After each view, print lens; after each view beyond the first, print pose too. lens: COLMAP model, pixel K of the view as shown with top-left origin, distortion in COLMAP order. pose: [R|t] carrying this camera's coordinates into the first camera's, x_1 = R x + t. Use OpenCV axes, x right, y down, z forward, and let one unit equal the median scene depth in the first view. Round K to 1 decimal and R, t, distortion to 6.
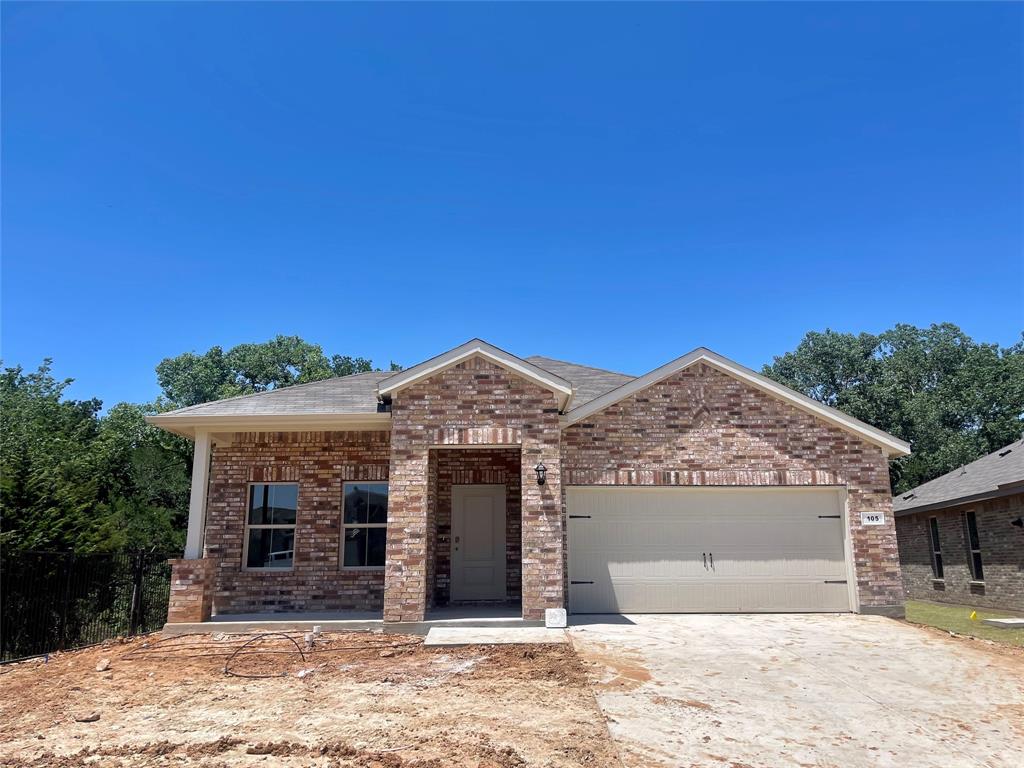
lens RADIAL K [[763.2, 0, 527.6], [0, 763.2, 379.4], [0, 0, 1]] dist [0.077683, -0.104507]
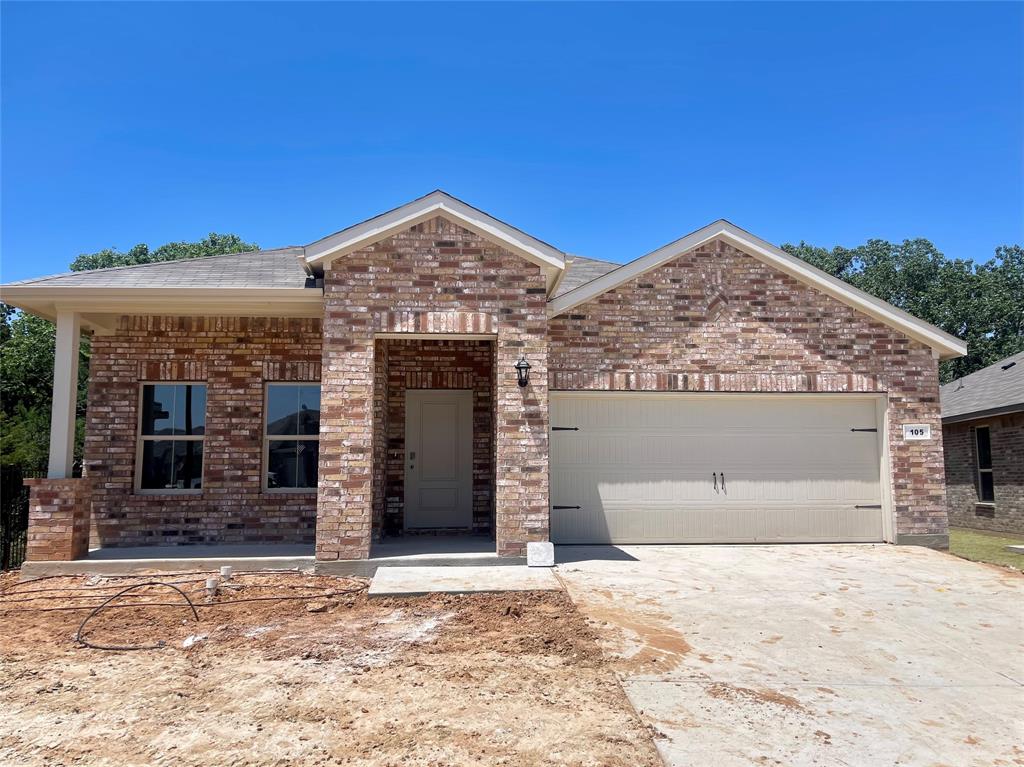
lens RADIAL K [[763.2, 0, 527.6], [0, 763.2, 378.9], [0, 0, 1]] dist [0.077683, -0.104507]
pose [[0.998145, 0.010439, 0.059972, -0.021389], [-0.016610, 0.994508, 0.103336, 0.046038], [-0.058564, -0.104140, 0.992837, 0.213811]]
